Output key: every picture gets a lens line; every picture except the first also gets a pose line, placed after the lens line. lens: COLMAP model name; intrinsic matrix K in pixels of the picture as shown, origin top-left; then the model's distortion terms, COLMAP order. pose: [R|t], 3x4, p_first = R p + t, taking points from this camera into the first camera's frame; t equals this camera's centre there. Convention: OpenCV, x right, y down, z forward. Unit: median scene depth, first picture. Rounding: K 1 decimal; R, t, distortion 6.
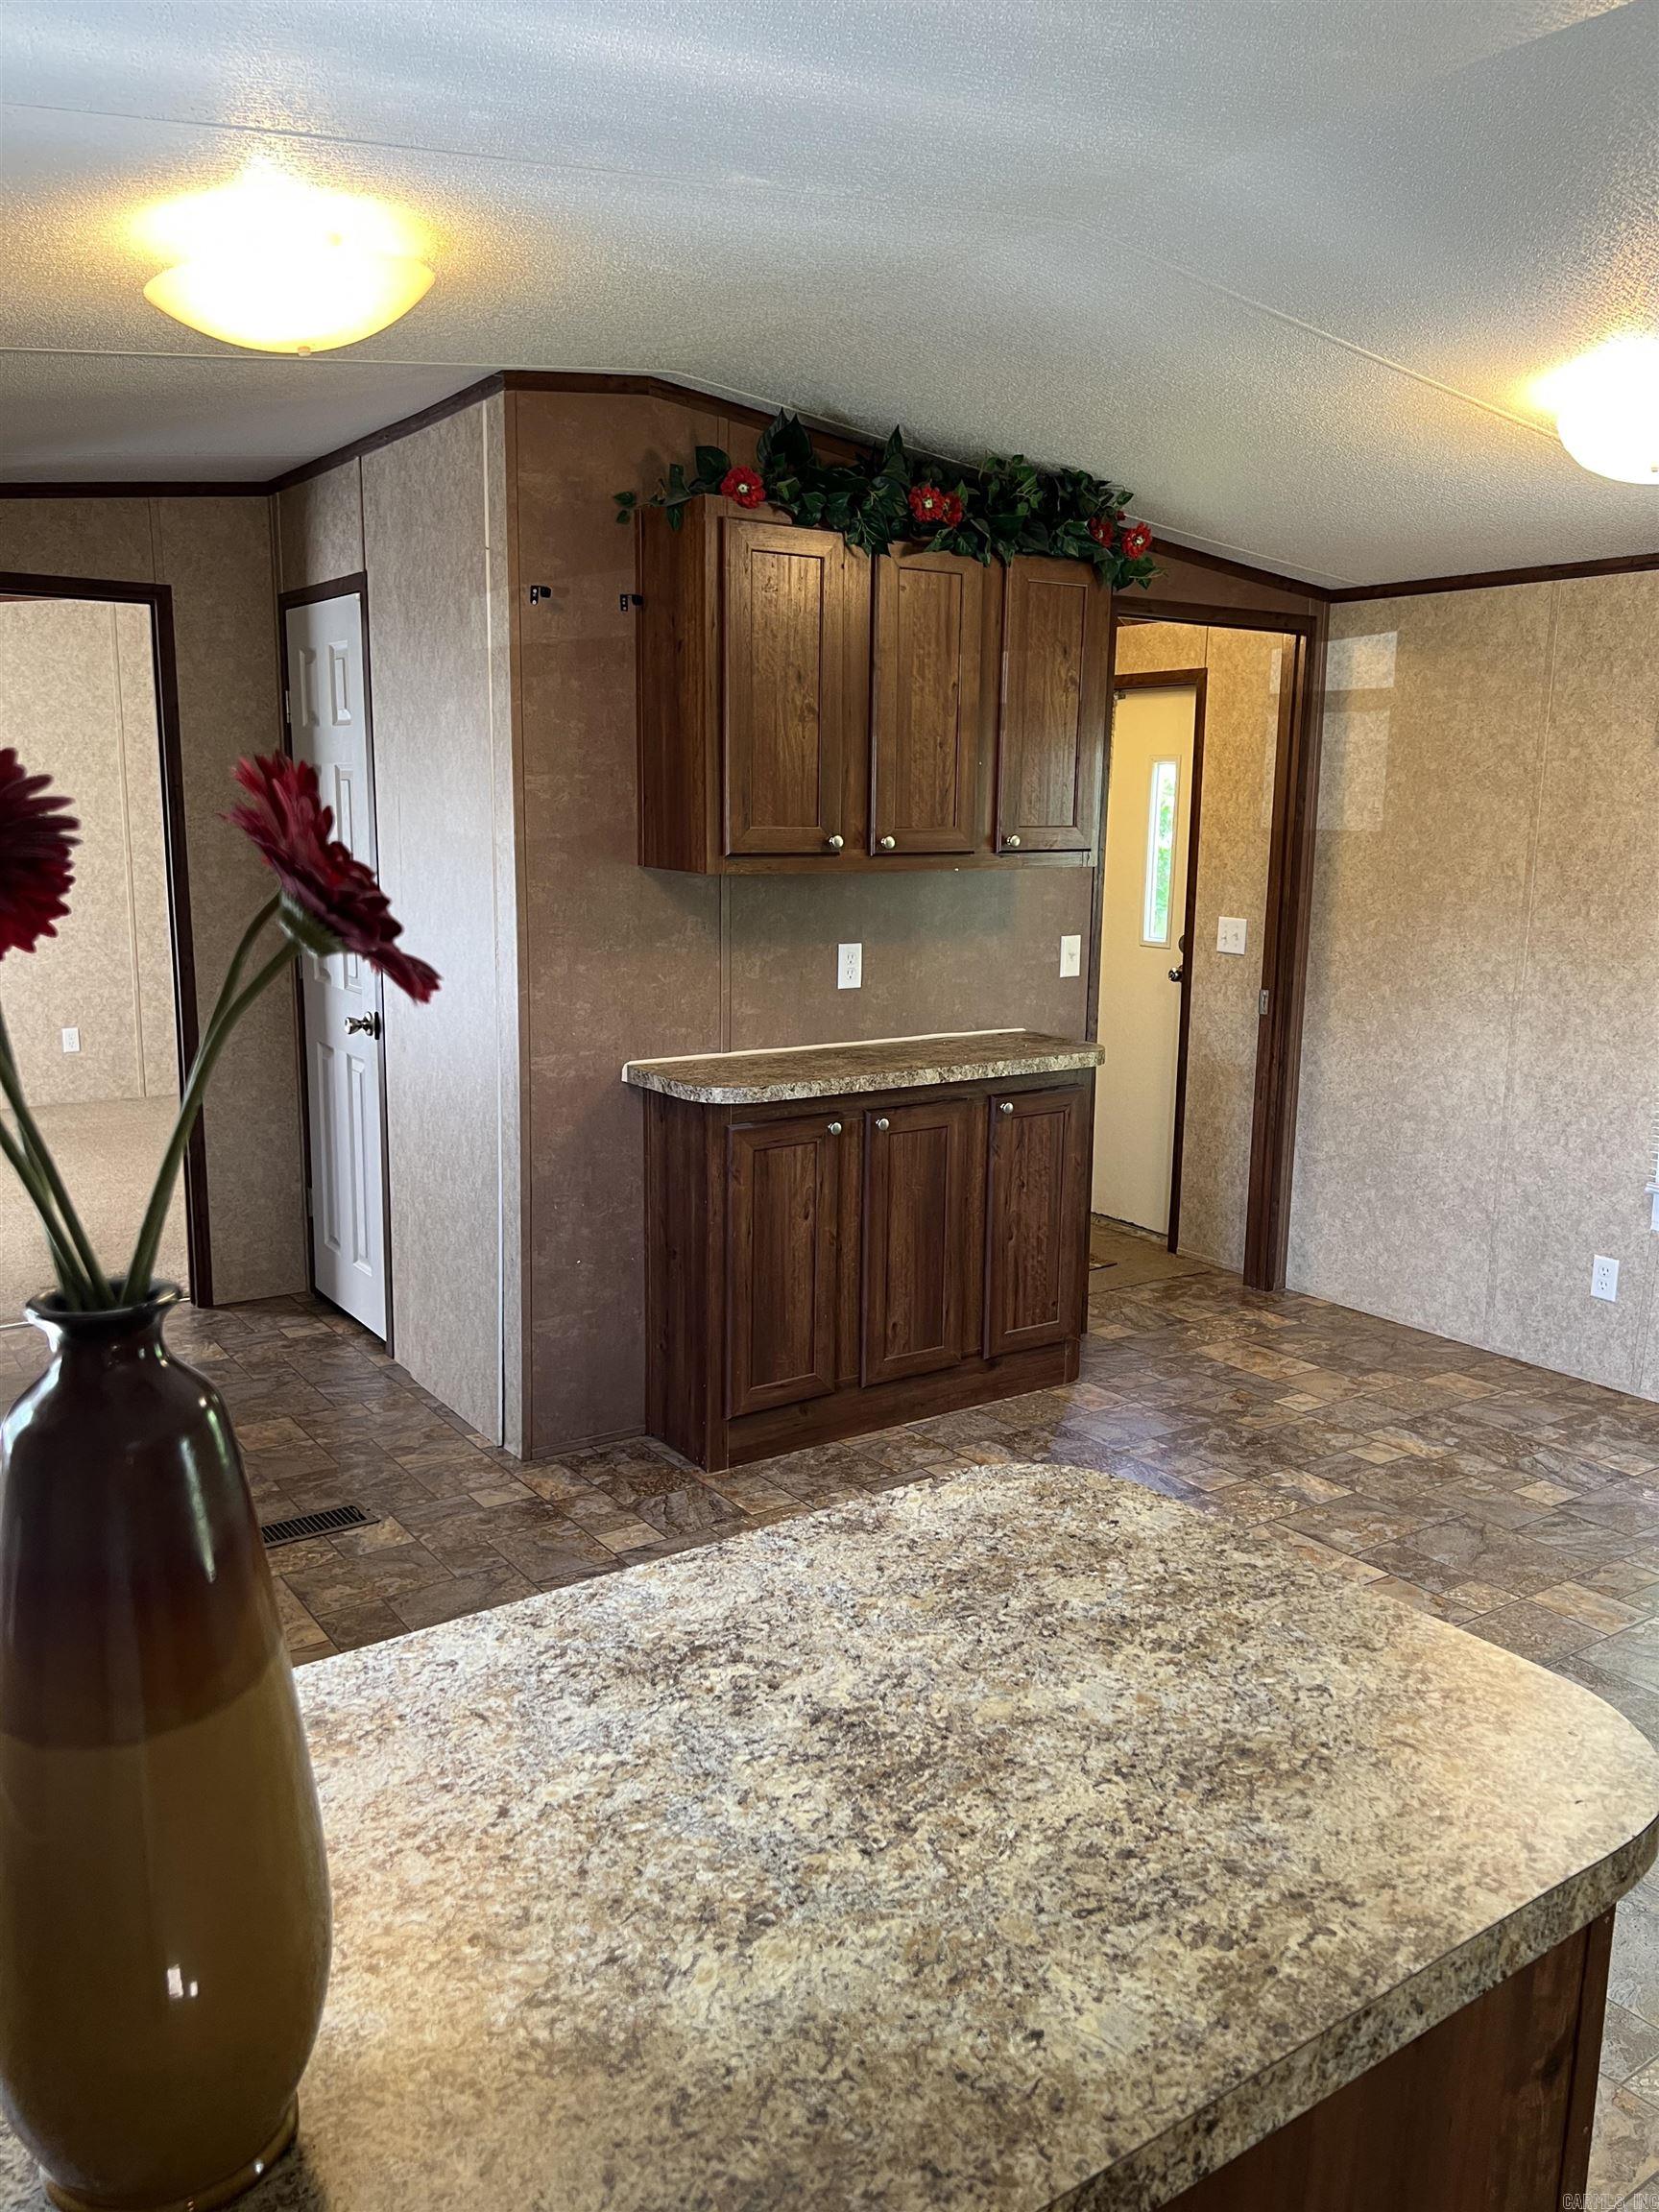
lens RADIAL K [[1658.1, 0, 808.6], [0, 1658.1, 1102.4], [0, 0, 1]] dist [0.076581, -0.104267]
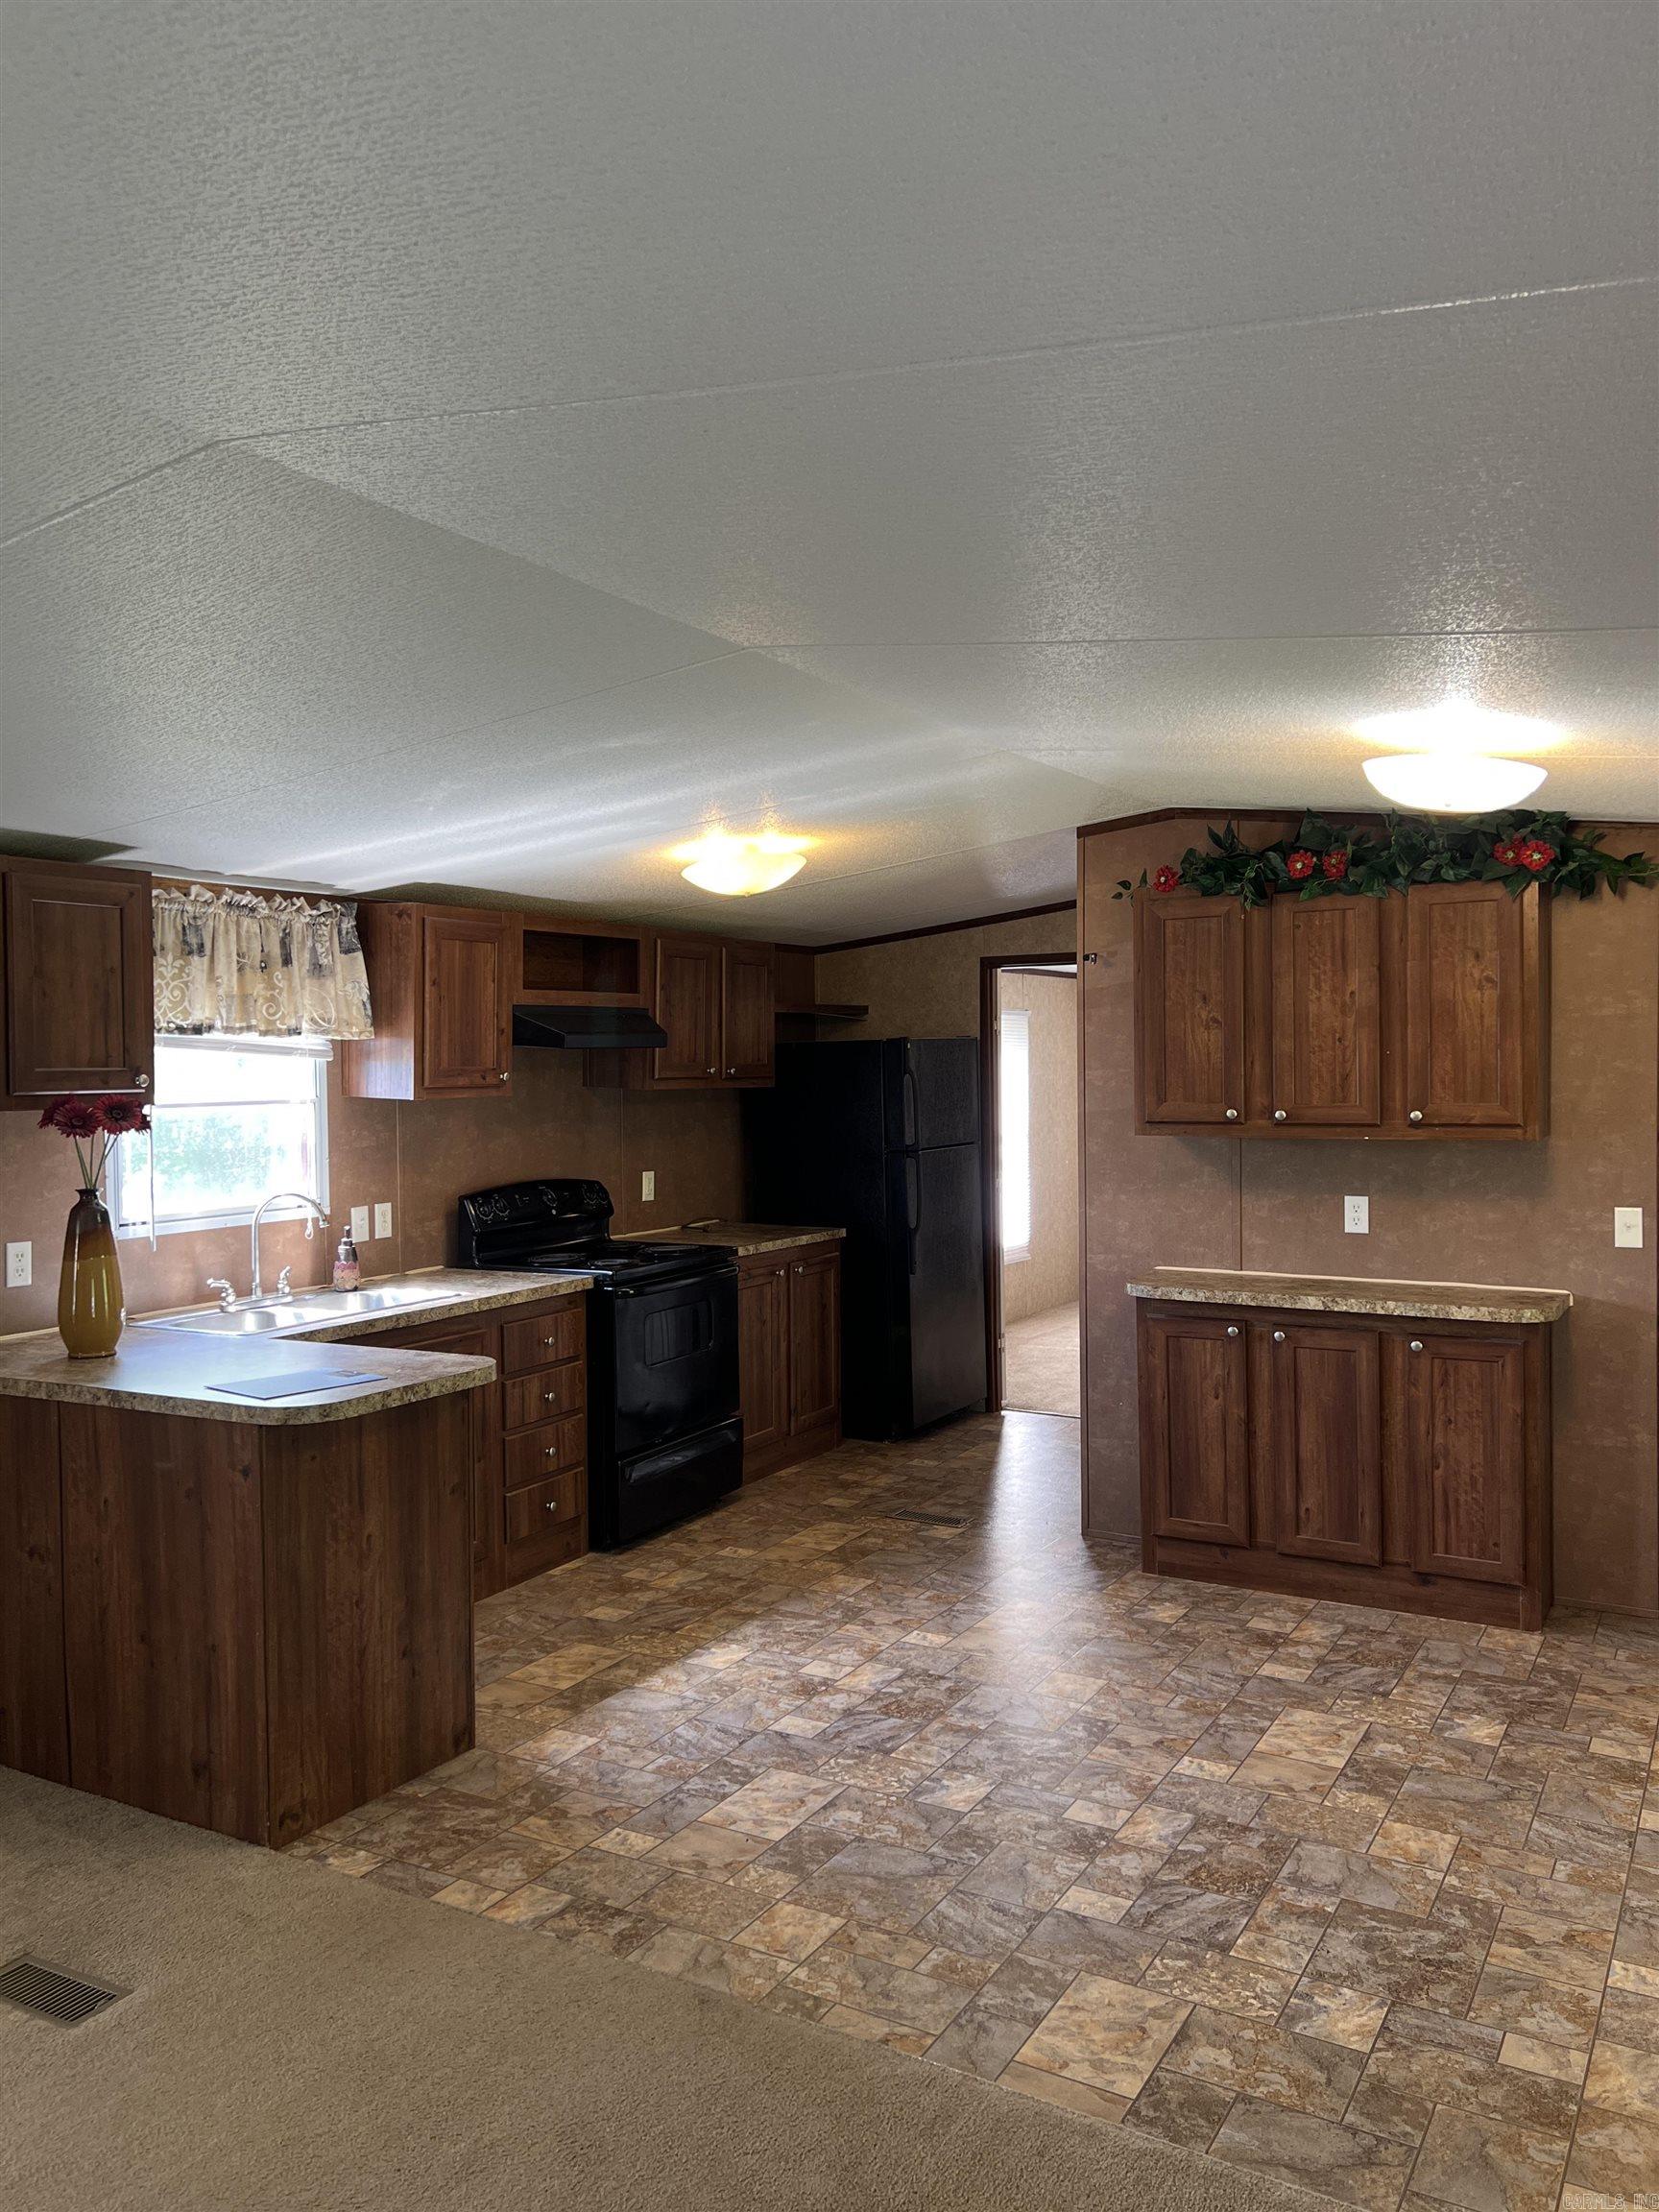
lens RADIAL K [[1658.1, 0, 808.6], [0, 1658.1, 1102.4], [0, 0, 1]] dist [0.076581, -0.104267]
pose [[0.436505, 0.005543, -0.899685, 1.055526], [-0.151361, 0.986181, -0.067361, -0.022736], [0.886878, 0.165581, 0.431312, 0.108438]]
